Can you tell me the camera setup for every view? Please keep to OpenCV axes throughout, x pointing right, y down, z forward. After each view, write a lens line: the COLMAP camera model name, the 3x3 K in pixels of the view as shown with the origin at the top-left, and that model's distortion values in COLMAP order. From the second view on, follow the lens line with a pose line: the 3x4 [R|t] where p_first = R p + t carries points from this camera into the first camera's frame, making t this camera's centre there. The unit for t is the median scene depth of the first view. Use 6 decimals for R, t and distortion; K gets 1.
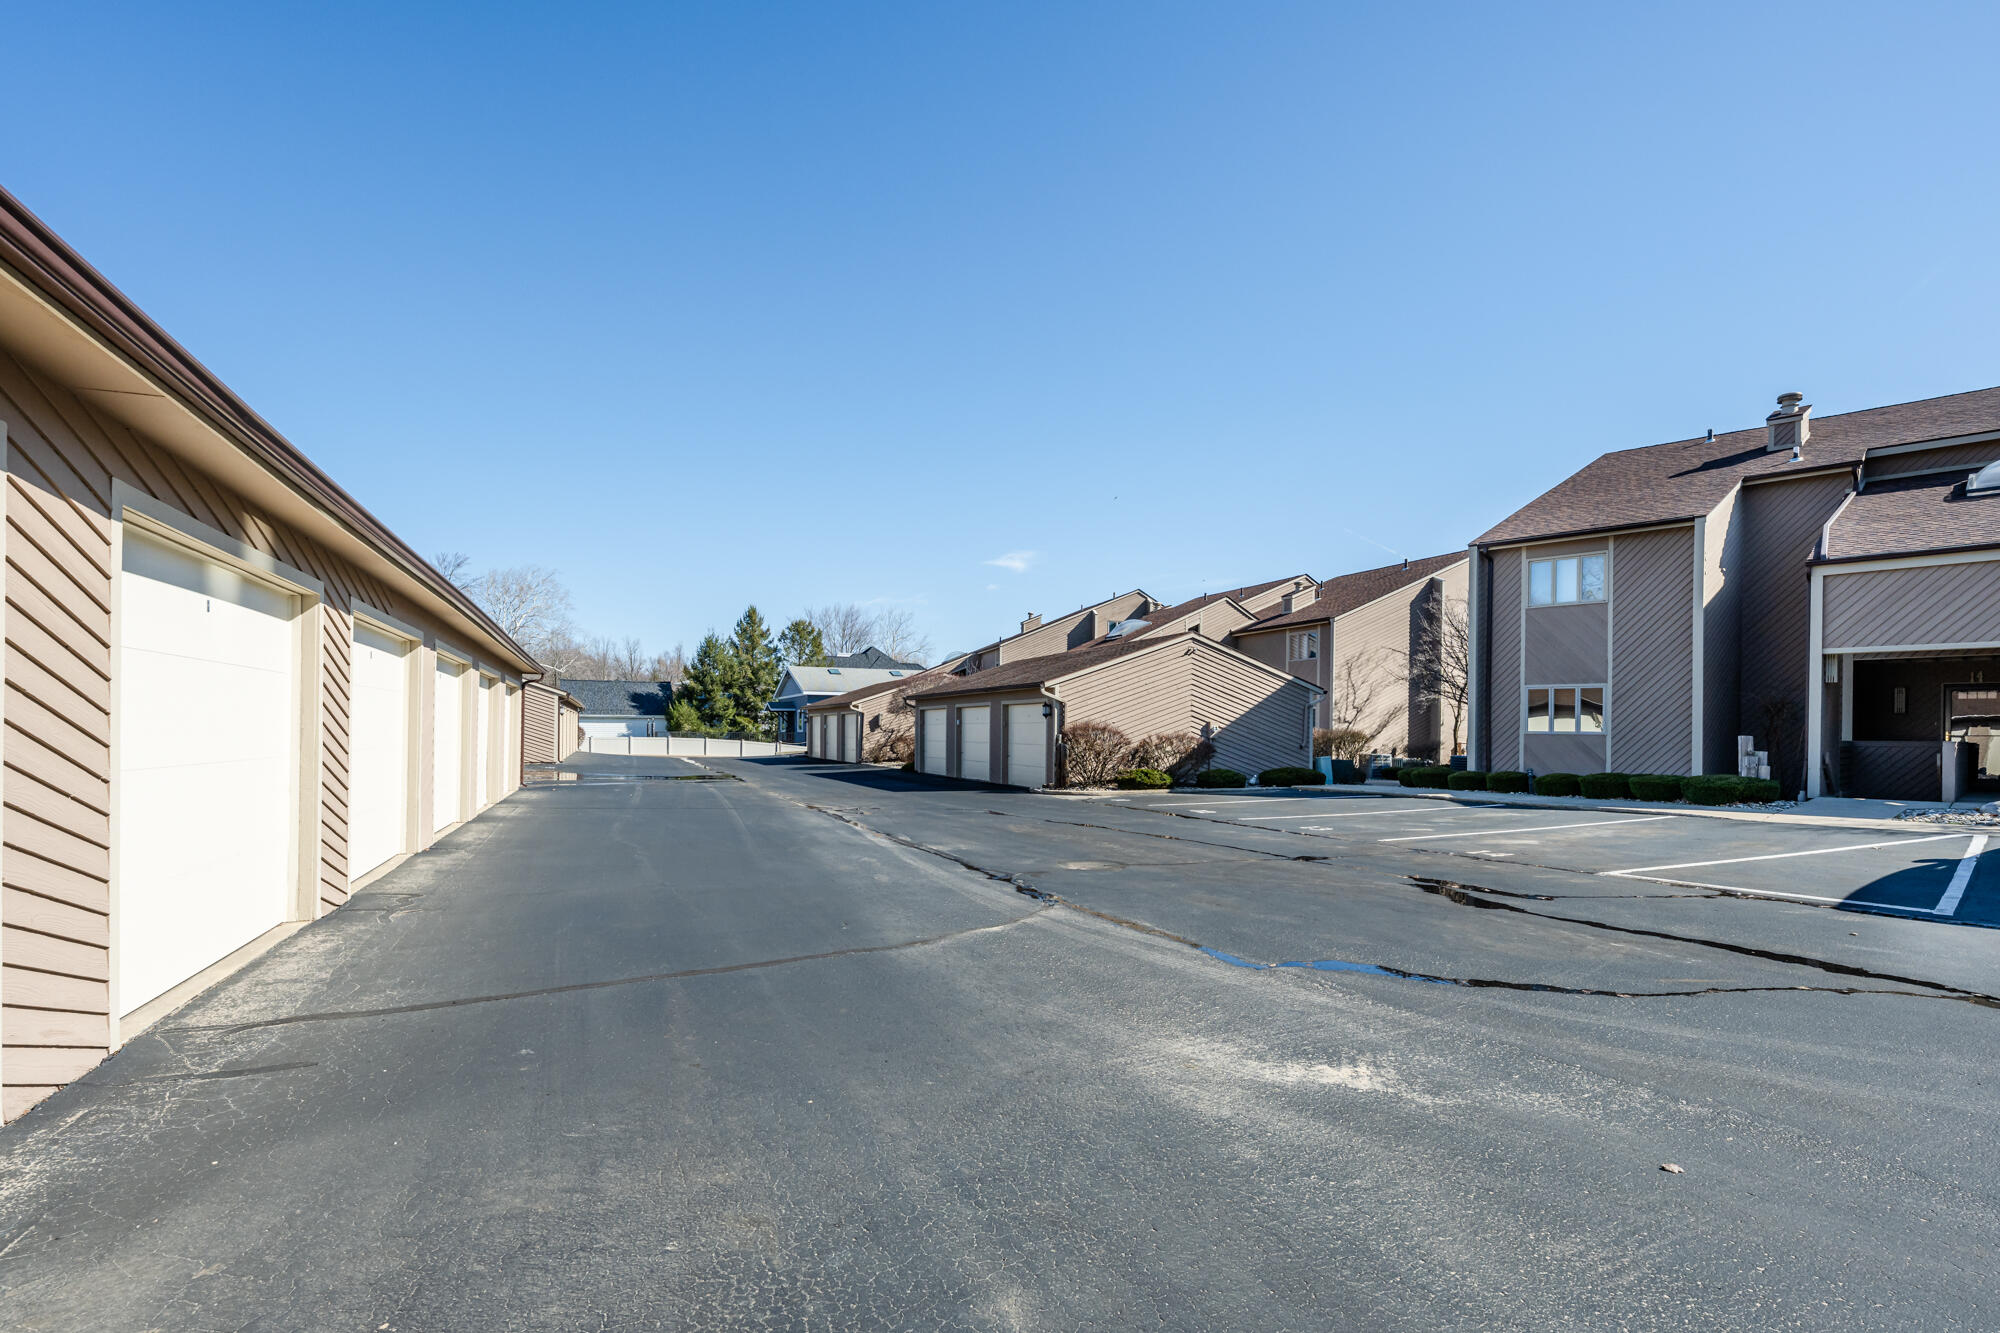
lens RADIAL K [[931.4, 0, 996.9], [0, 931.4, 714.8], [0, 0, 1]] dist [0.000219, -0.000028]
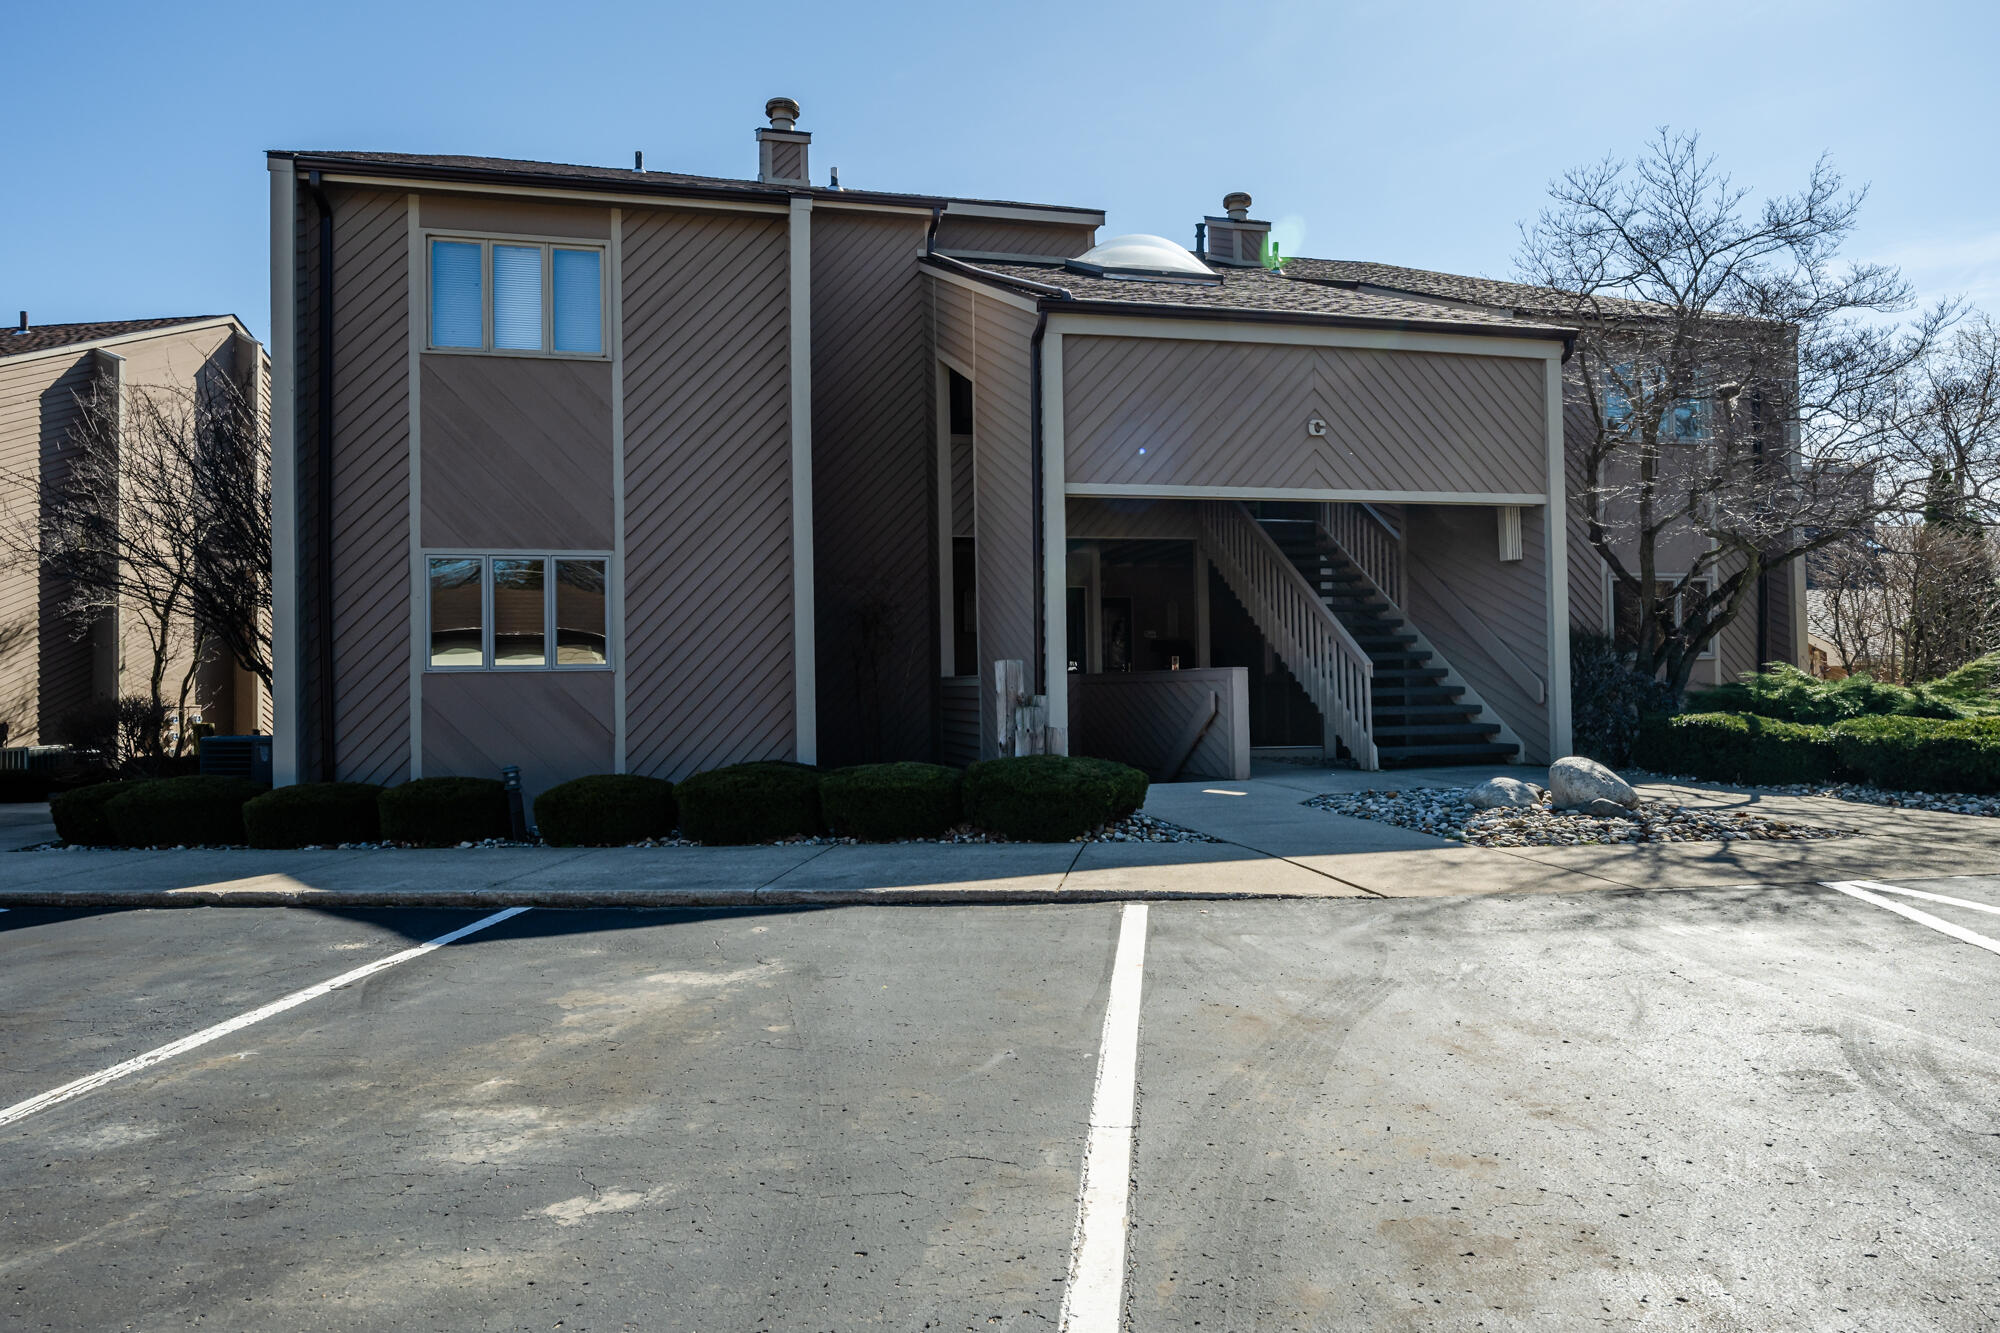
lens RADIAL K [[1267.3, 0, 1000.0], [0, 1267.3, 666.5], [0, 0, 1]] dist [-0.008169, -0.003018]
pose [[0.463680, -0.003149, 0.885997, 0.208294], [0.005412, 0.999985, 0.000722, 0.018510], [-0.885986, 0.004461, 0.463690, 0.533808]]
